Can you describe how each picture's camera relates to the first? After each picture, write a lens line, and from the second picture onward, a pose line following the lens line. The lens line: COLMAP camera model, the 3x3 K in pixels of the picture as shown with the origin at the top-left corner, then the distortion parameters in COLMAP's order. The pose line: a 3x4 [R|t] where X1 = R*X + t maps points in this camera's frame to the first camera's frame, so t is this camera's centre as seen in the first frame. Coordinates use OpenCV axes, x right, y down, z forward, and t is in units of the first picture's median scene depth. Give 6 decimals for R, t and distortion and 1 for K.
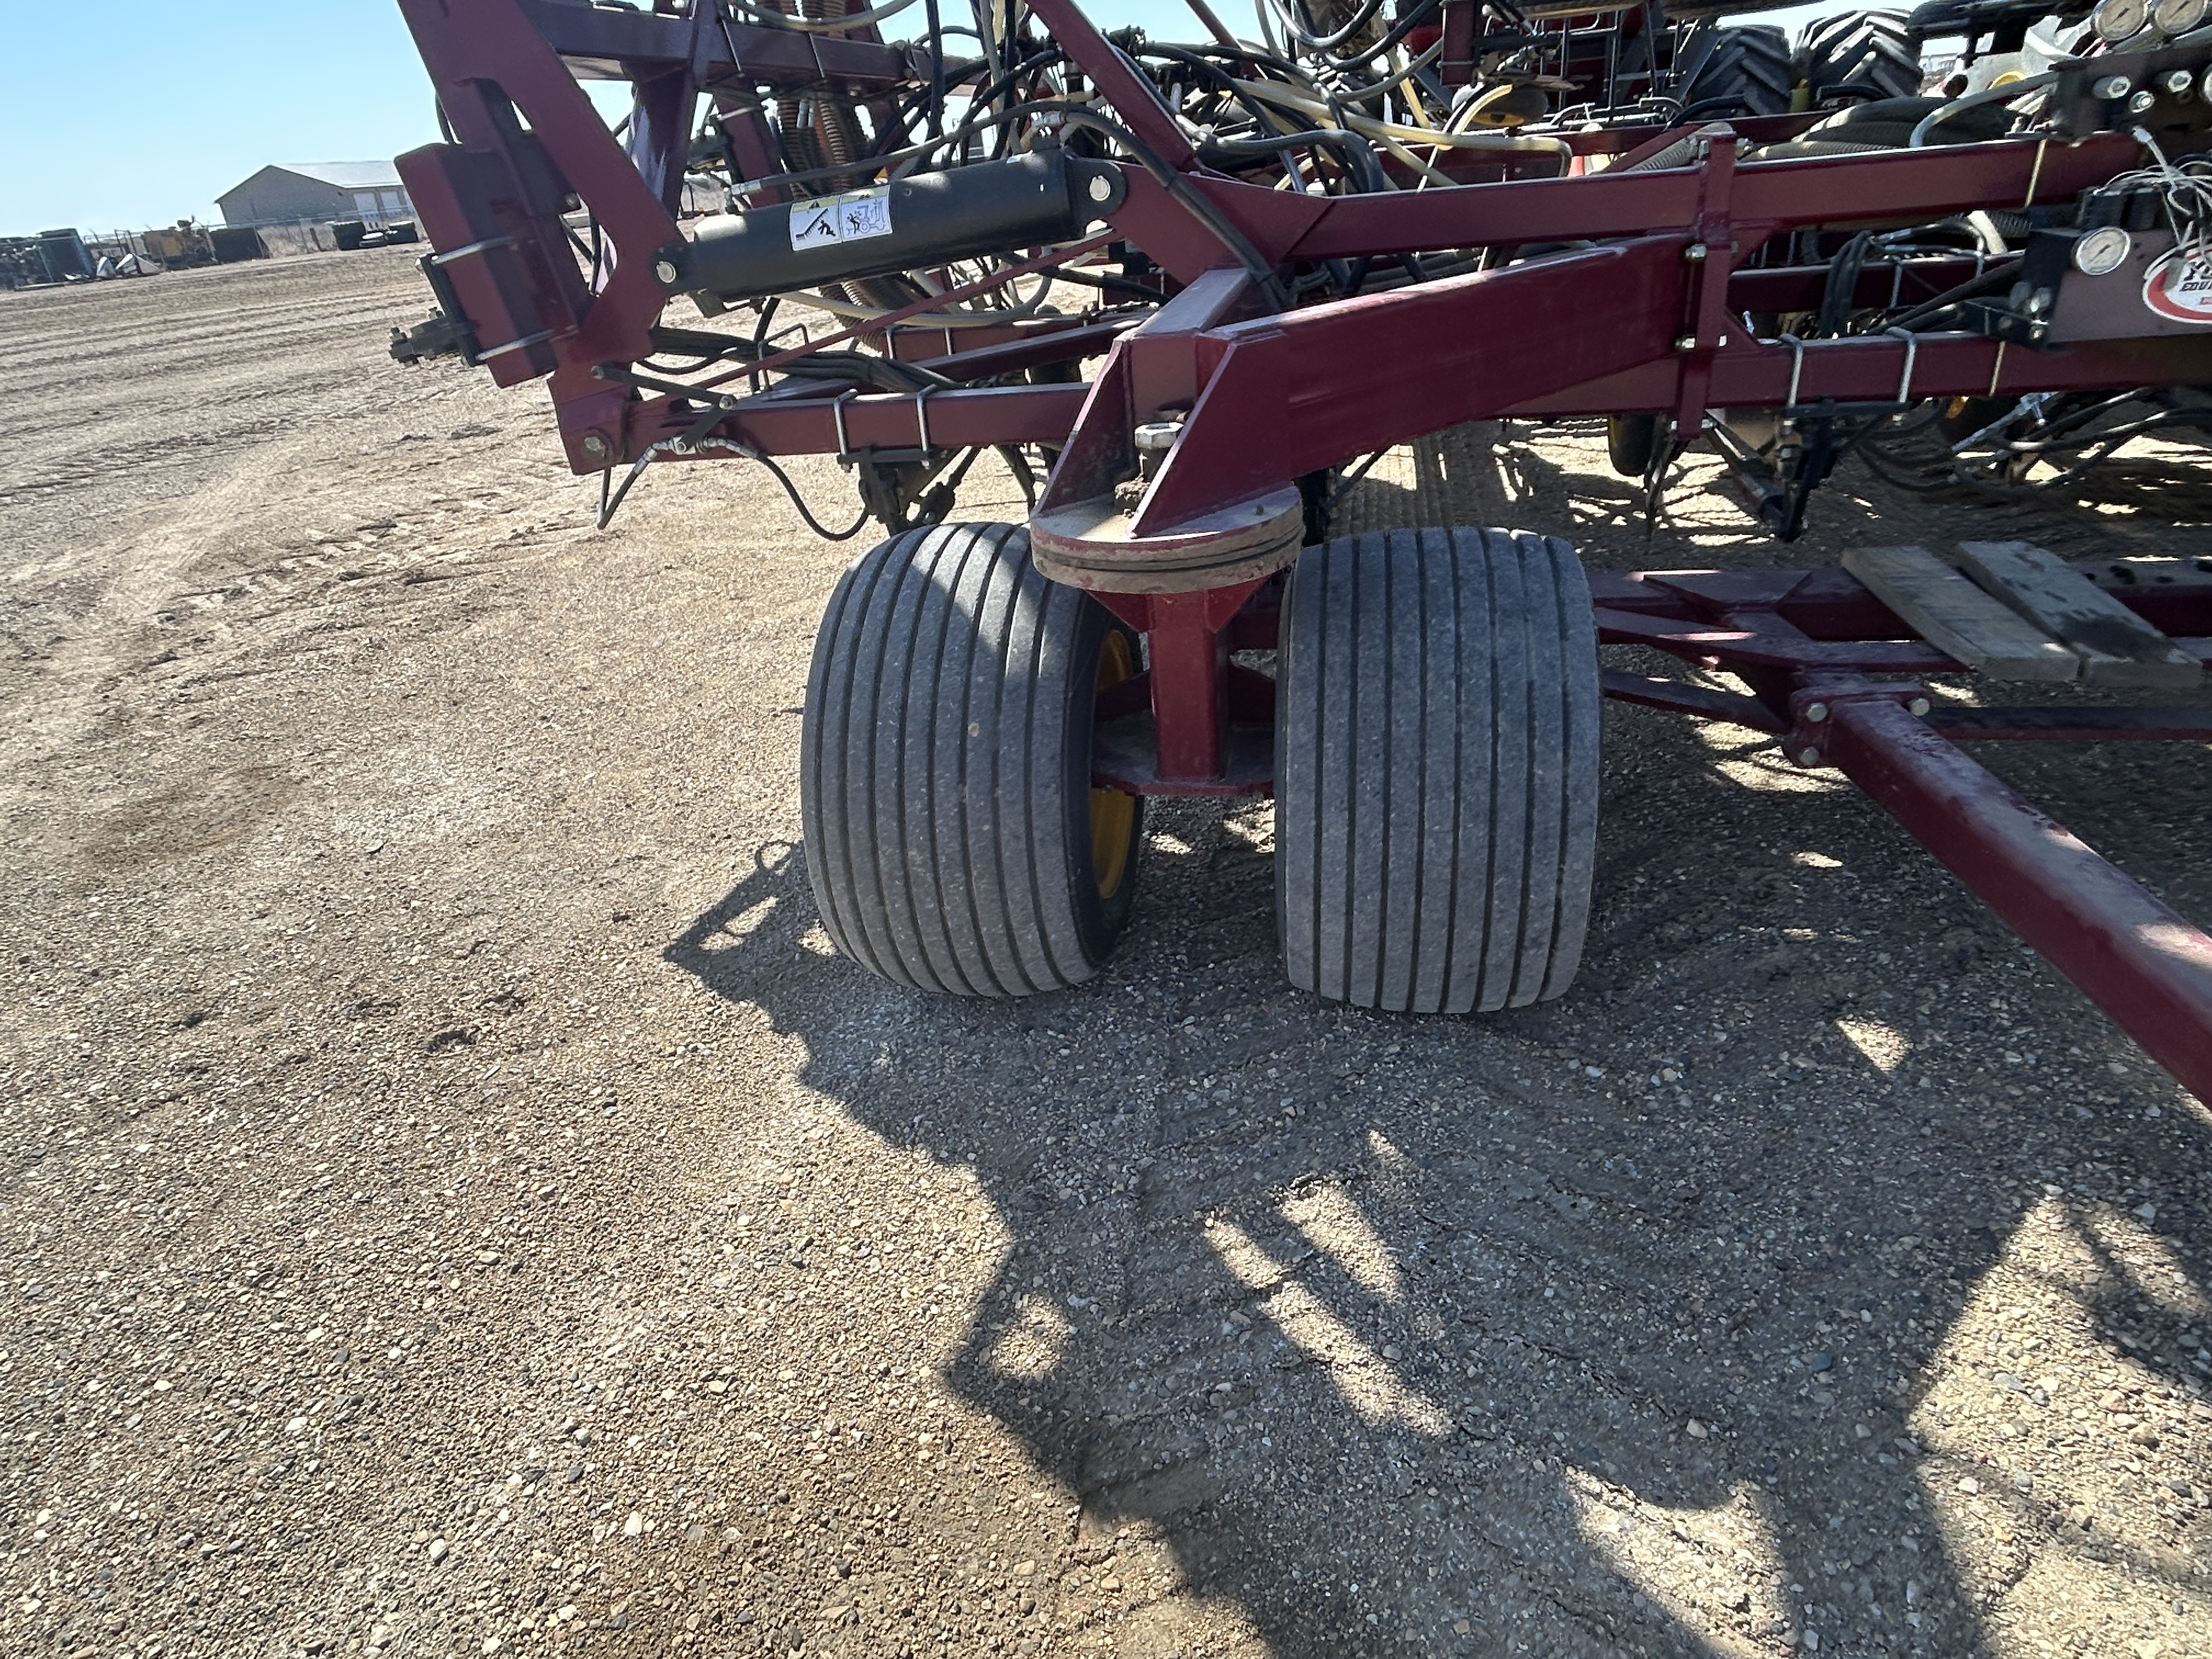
lens RADIAL K [[1277.2, 0, 1103.3], [0, 1277.2, 828.4], [0, 0, 1]] dist [-0.001655, -0.000206]
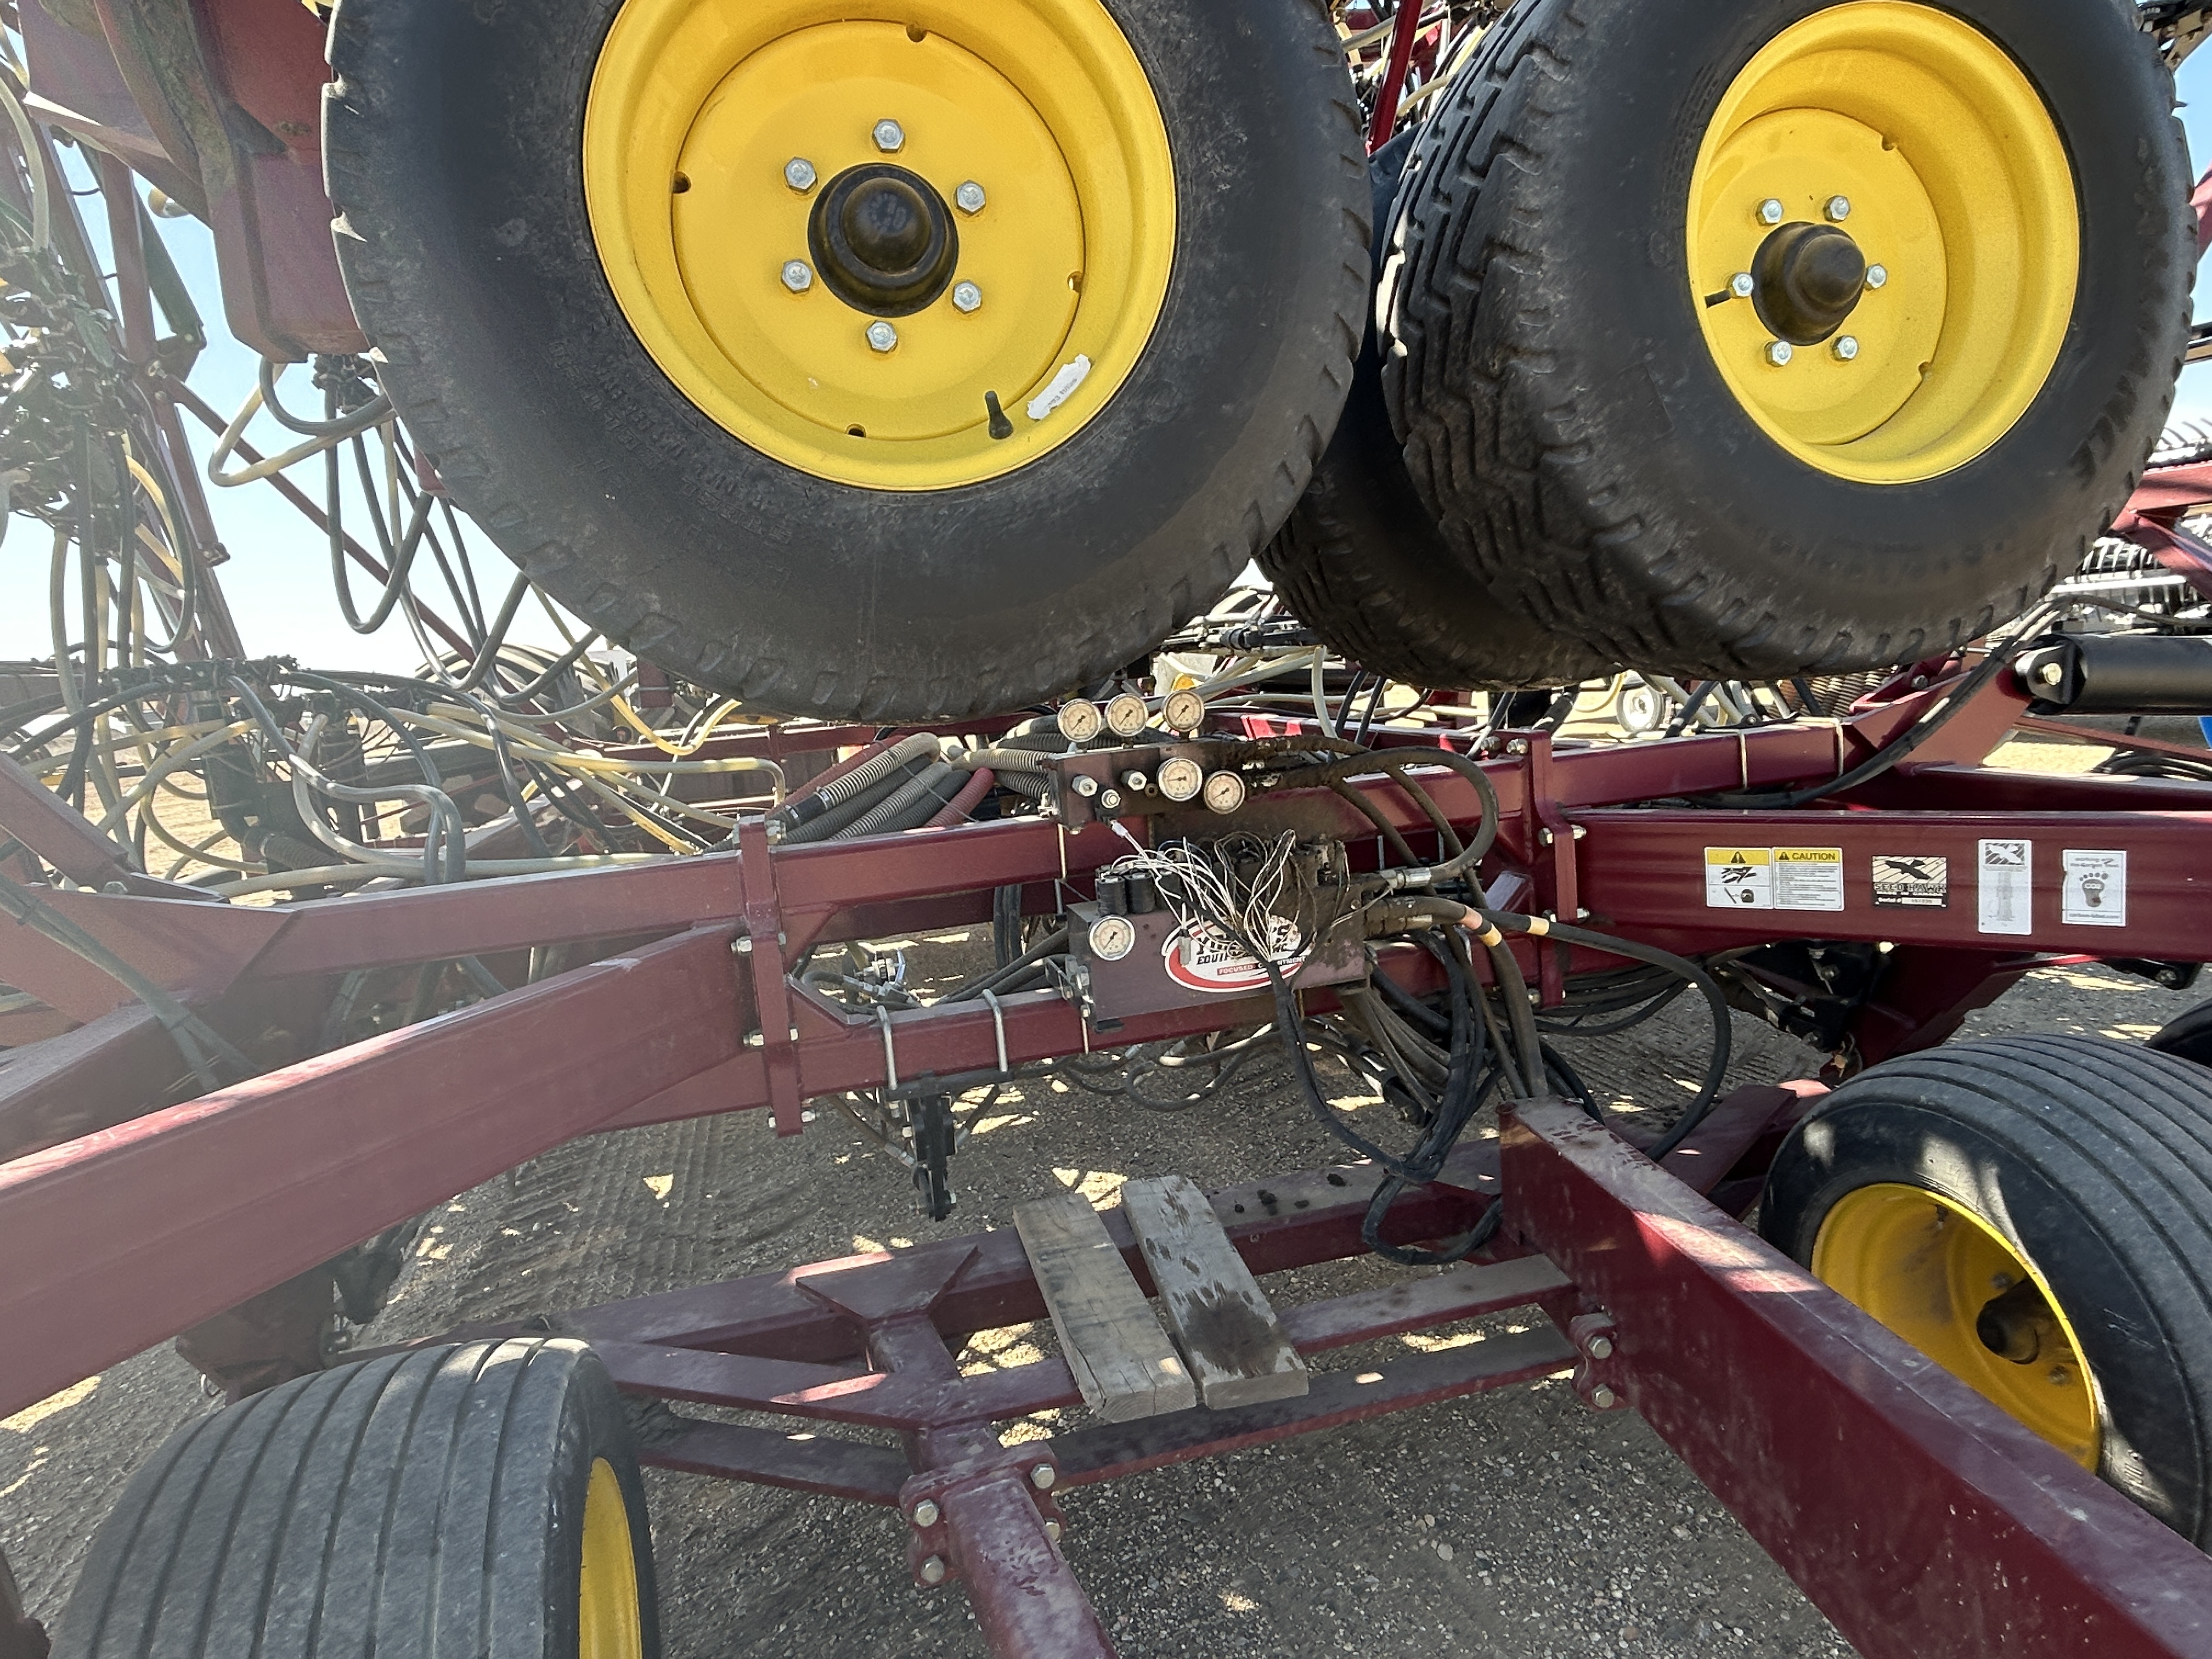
lens RADIAL K [[1277.2, 0, 1105.6], [0, 1277.2, 827.5], [0, 0, 1]] dist [-0.001655, -0.000206]
pose [[0.903978, -0.053256, 0.424250, 0.357181], [0.209733, 0.919877, -0.331420, -0.201044], [-0.372608, 0.388575, 0.842717, 0.143640]]
